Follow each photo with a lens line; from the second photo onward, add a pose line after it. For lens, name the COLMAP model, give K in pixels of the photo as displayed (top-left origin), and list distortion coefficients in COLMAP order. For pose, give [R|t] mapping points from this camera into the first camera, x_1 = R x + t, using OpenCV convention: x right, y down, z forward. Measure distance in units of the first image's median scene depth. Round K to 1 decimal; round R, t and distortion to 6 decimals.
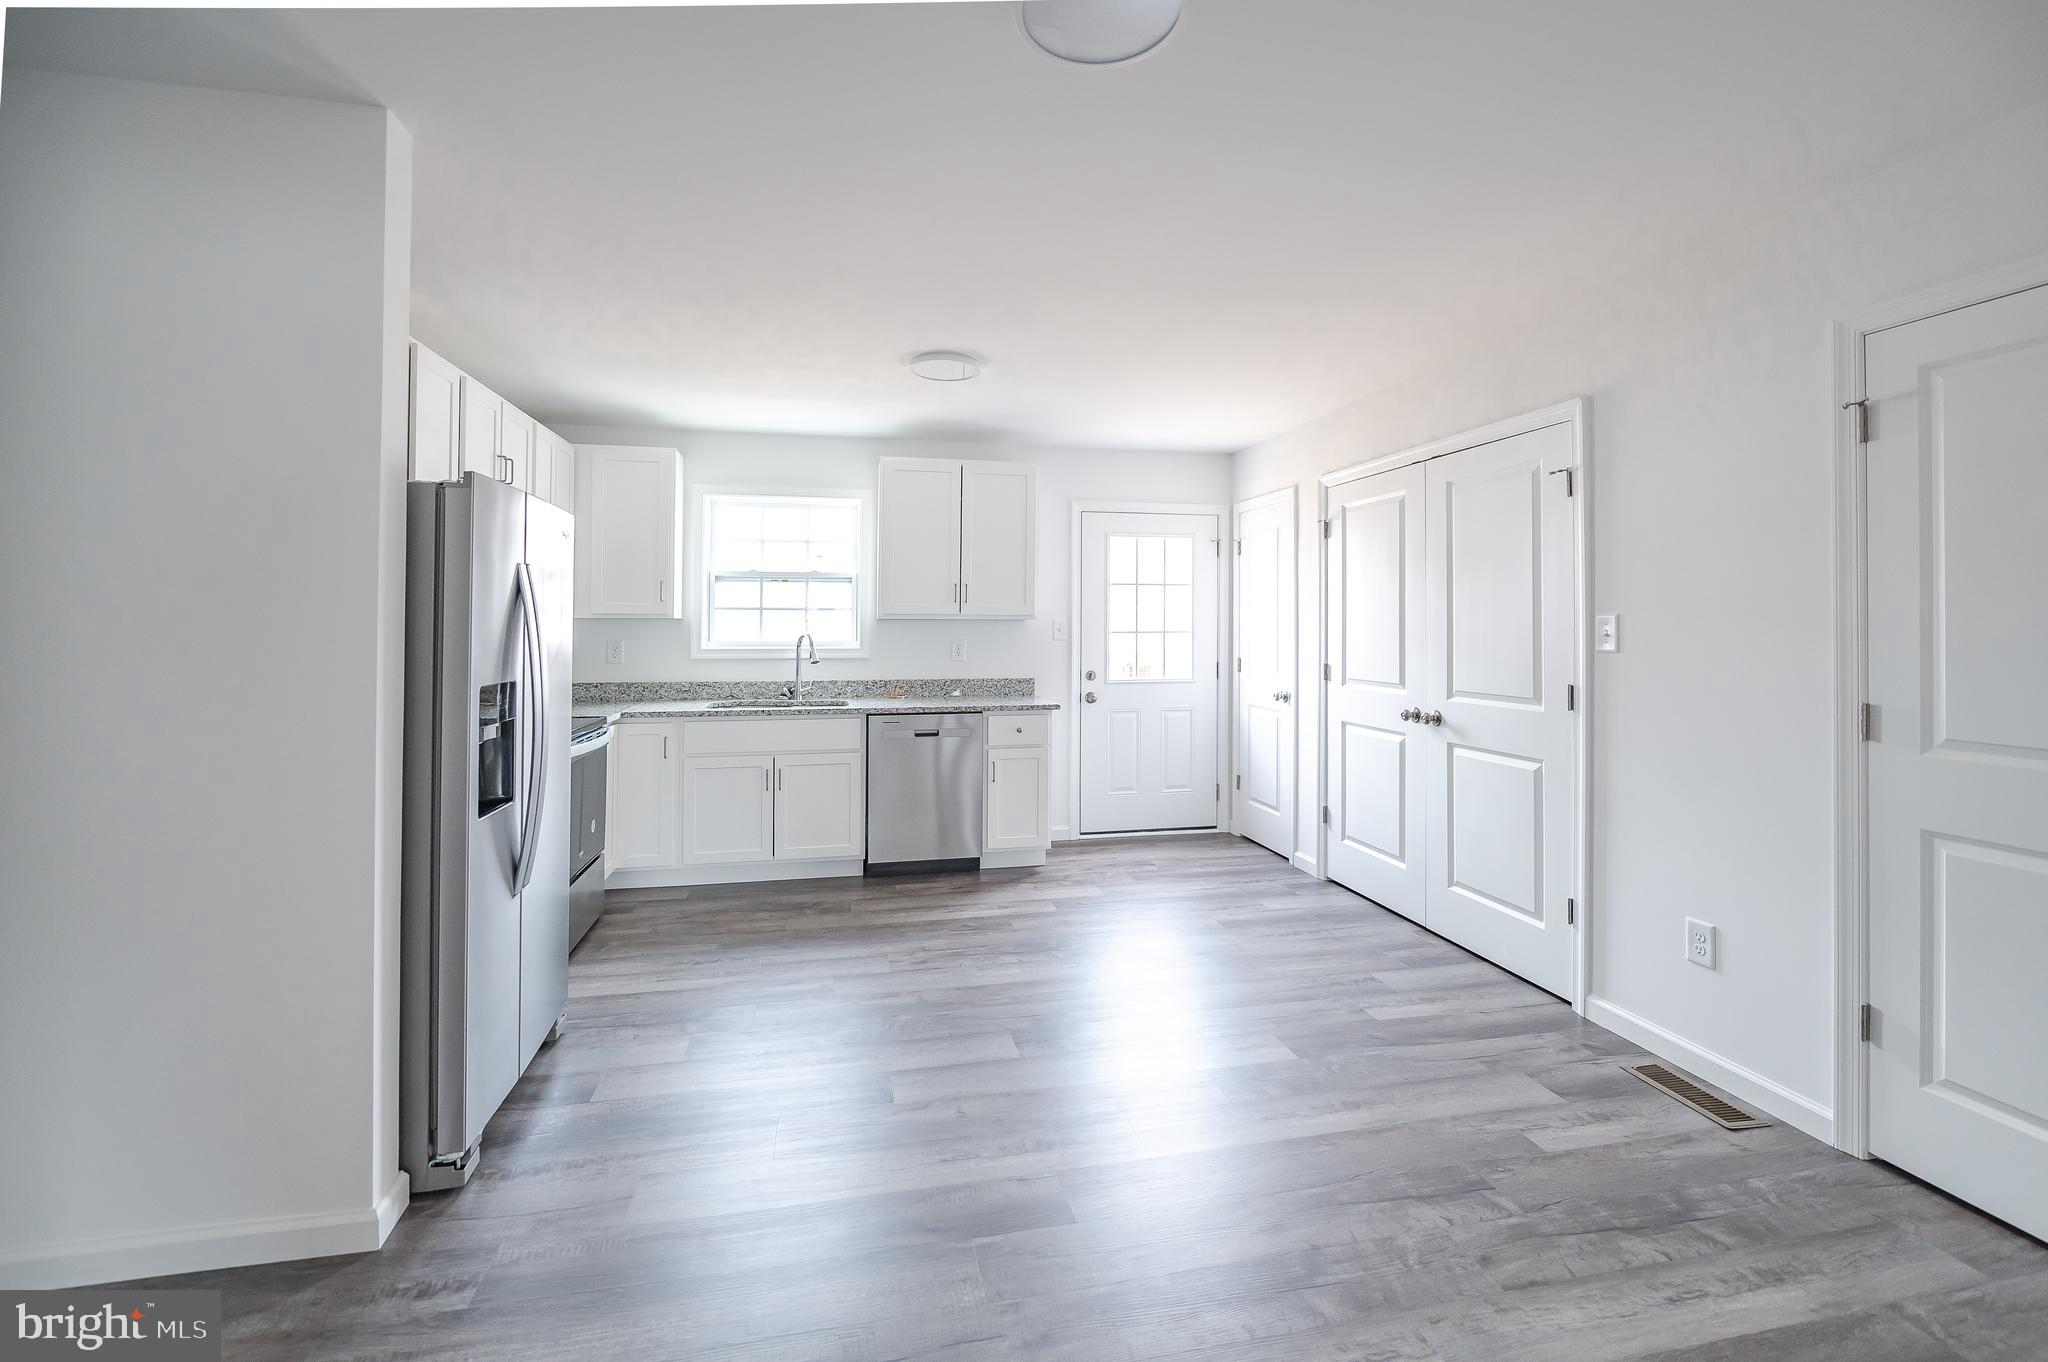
lens RADIAL K [[824.8, 0, 984.1], [0, 824.8, 629.0], [0, 0, 1]] dist [-0.008617, -0.000469]
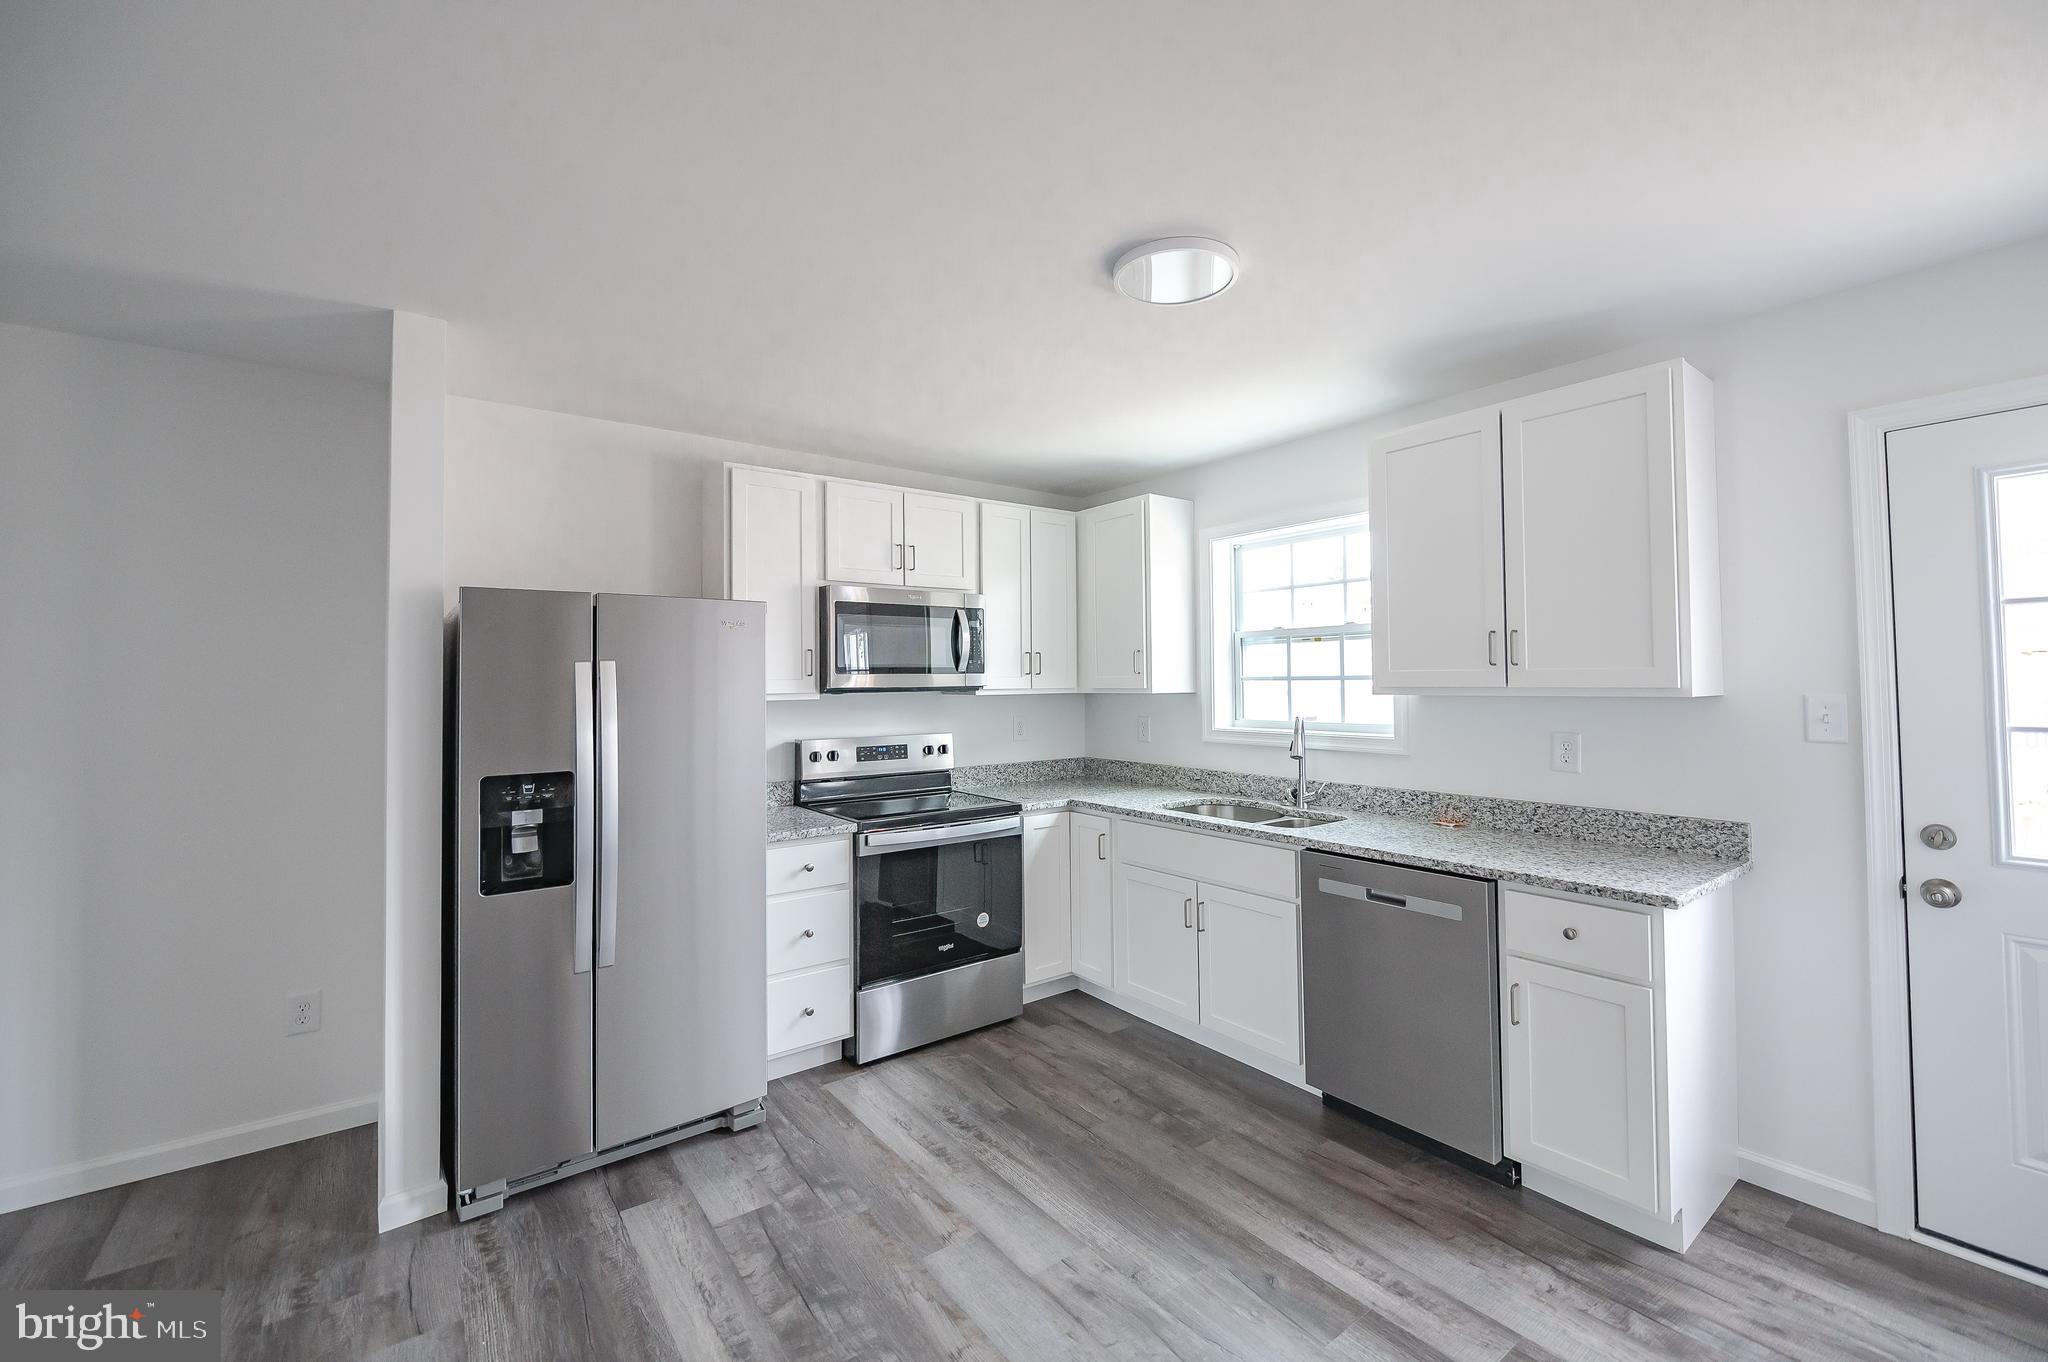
lens RADIAL K [[824.8, 0, 1029.8], [0, 824.8, 663.2], [0, 0, 1]] dist [-0.008617, -0.000469]
pose [[0.467555, -0.026597, -0.883564, 0.294267], [0.002918, 0.999588, -0.028546, -0.018820], [0.883959, 0.010768, 0.467440, 0.464543]]
